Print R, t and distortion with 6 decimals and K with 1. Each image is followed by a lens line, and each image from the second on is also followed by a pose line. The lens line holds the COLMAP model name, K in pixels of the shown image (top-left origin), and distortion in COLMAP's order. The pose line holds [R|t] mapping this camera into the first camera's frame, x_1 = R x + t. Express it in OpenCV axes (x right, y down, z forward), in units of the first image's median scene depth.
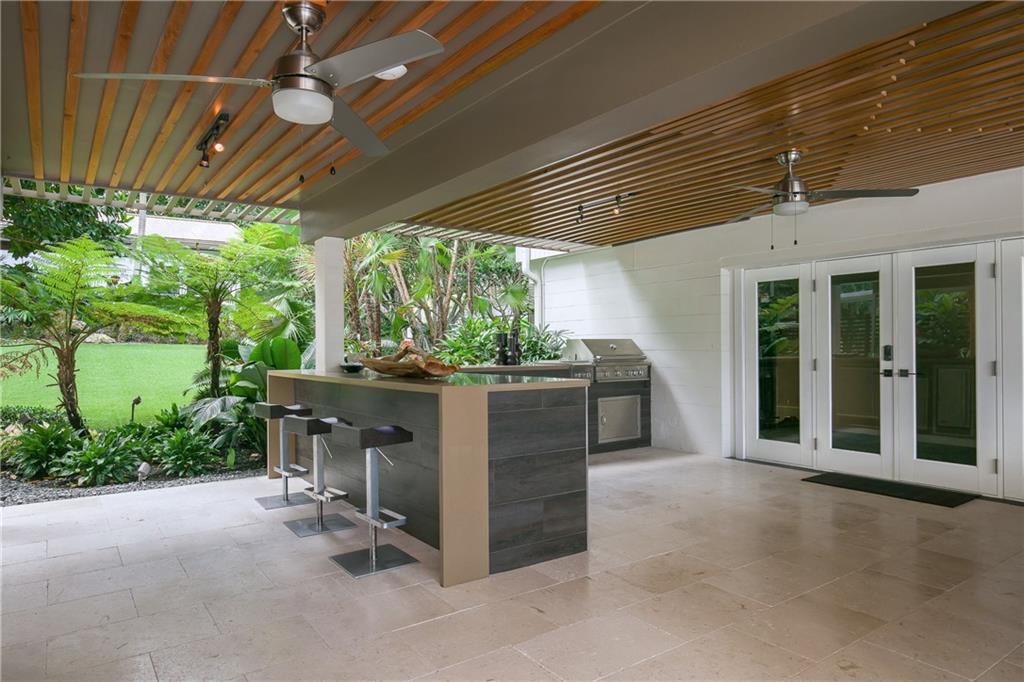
lens RADIAL K [[646.1, 0, 512.0], [0, 646.1, 341.0], [0, 0, 1]] dist [0.001019, 0.000325]
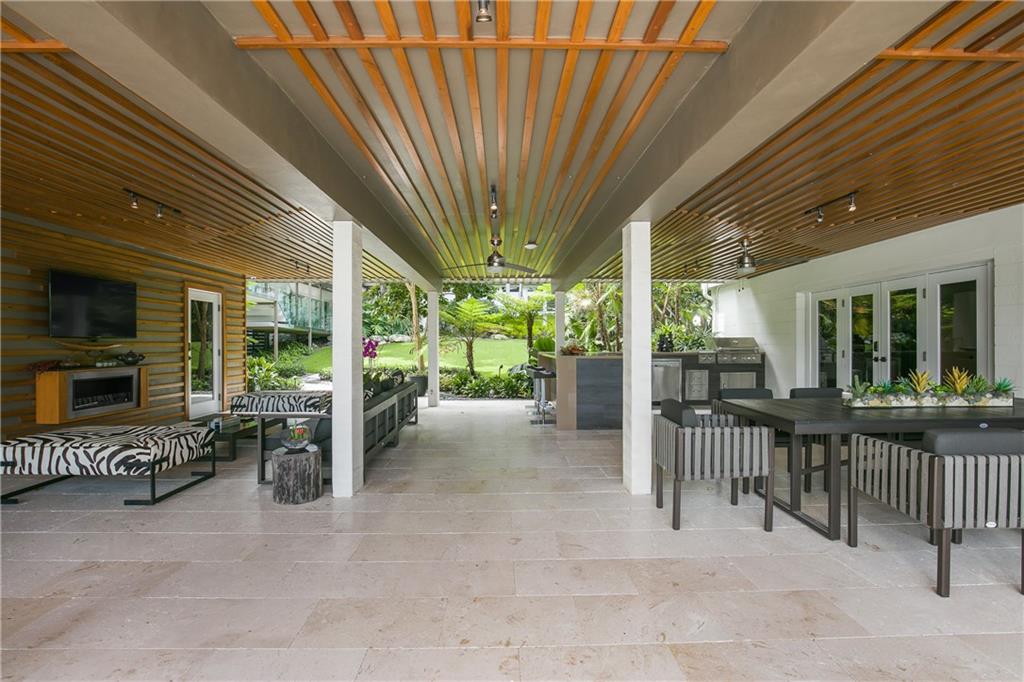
lens RADIAL K [[504.5, 0, 512.0], [0, 504.5, 341.0], [0, 0, 1]] dist [-0.019330, 0.001179]
pose [[0.827702, 0.003203, -0.561159, 0.466494], [-0.000077, 0.999984, 0.005595, -0.001228], [0.561168, -0.004588, 0.827689, -0.431204]]
